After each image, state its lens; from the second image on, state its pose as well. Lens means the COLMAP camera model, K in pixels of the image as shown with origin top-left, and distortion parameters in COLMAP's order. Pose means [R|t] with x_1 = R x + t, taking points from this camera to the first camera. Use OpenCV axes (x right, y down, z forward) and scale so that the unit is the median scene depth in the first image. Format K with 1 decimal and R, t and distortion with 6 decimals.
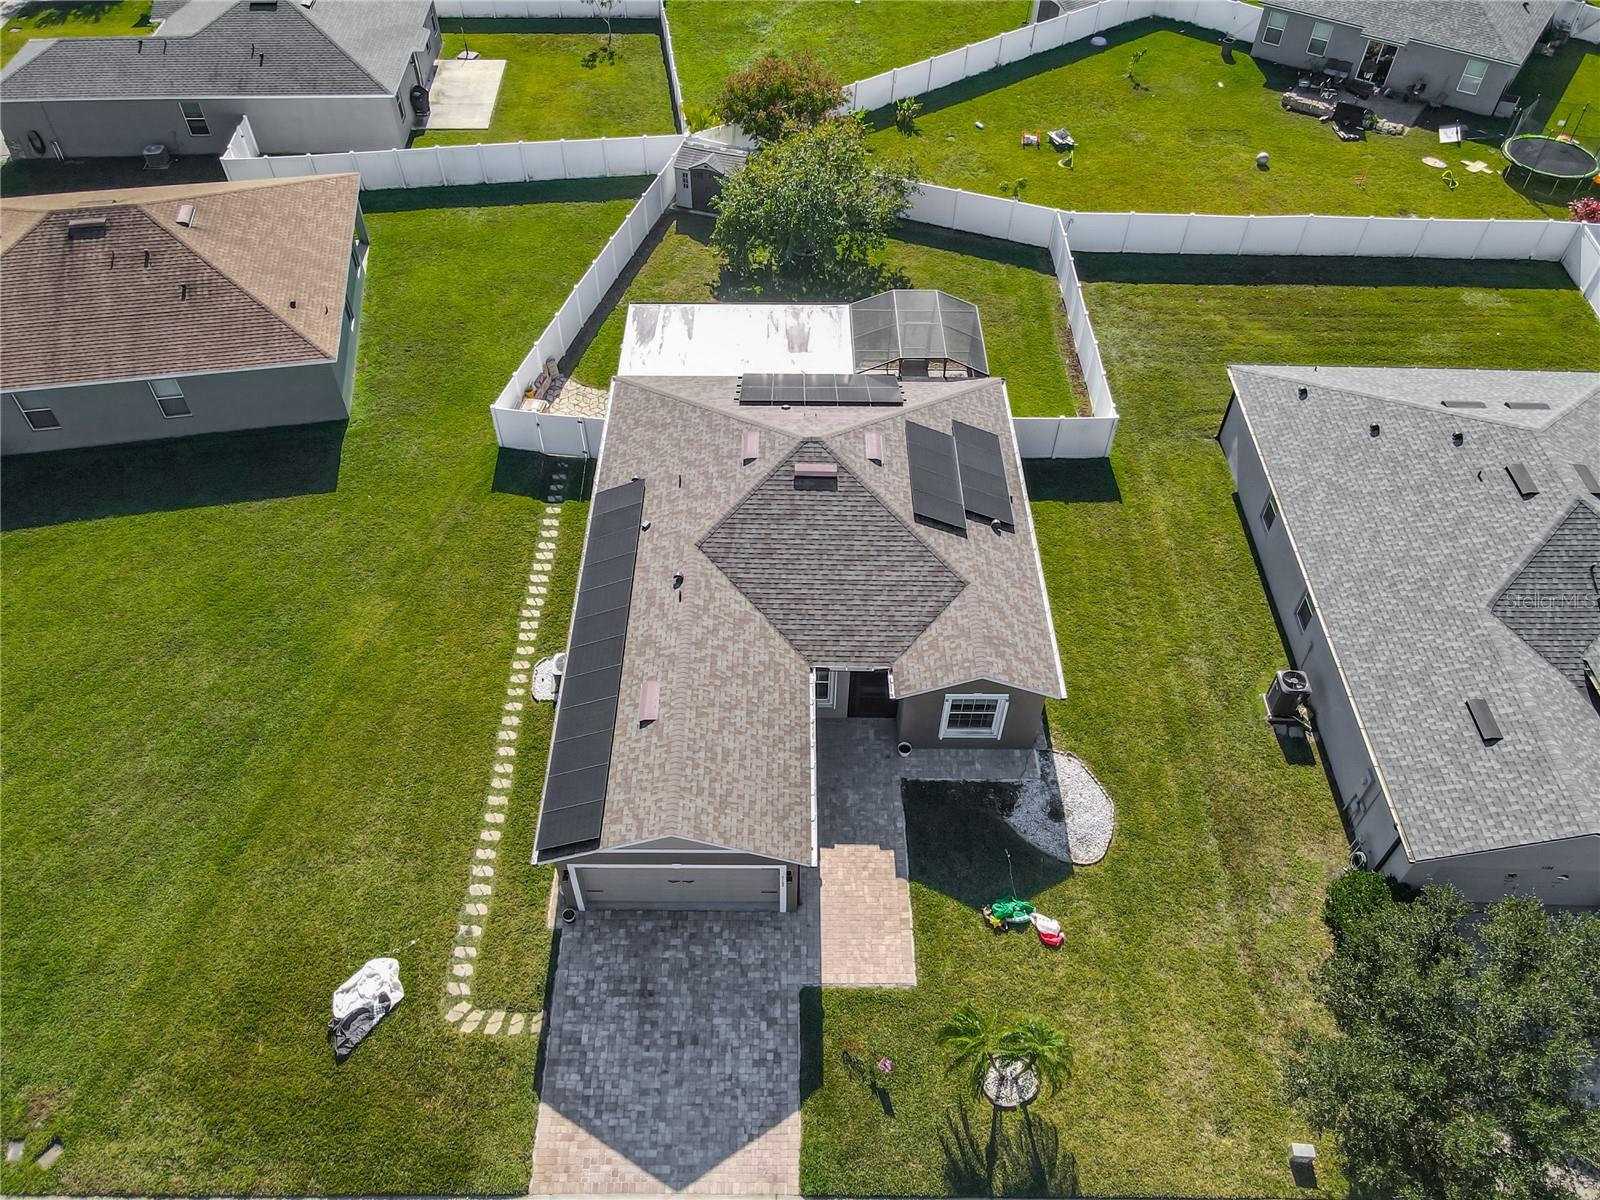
lens RADIAL K [[1186.8, 0, 791.2], [0, 1186.8, 622.9], [0, 0, 1]] dist [0.012159, 0.002609]
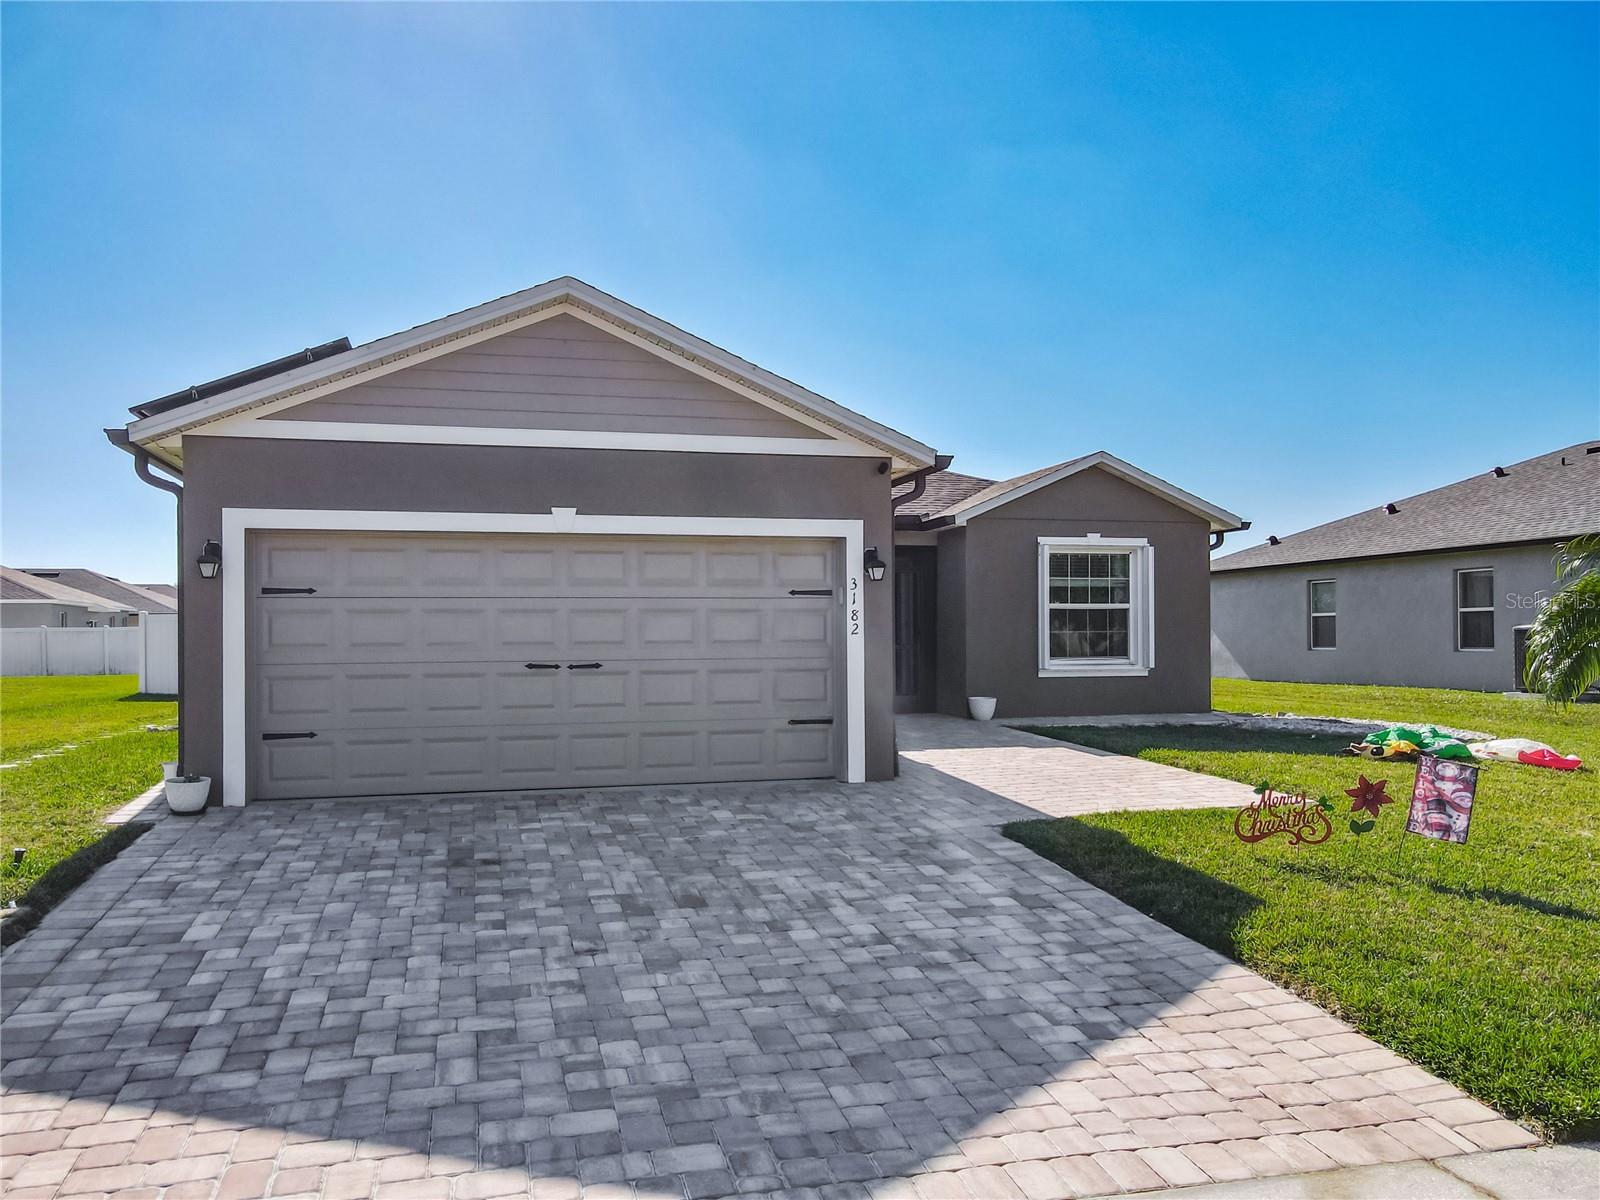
lens RADIAL K [[1194.3, 0, 769.1], [0, 1194.3, 601.1], [0, 0, 1]] dist [0.038456, 0.007087]
pose [[0.970534, -0.003042, 0.240943, -0.105560], [0.183558, 0.657129, -0.731087, 0.417490], [-0.156106, 0.753772, 0.638324, 0.669248]]
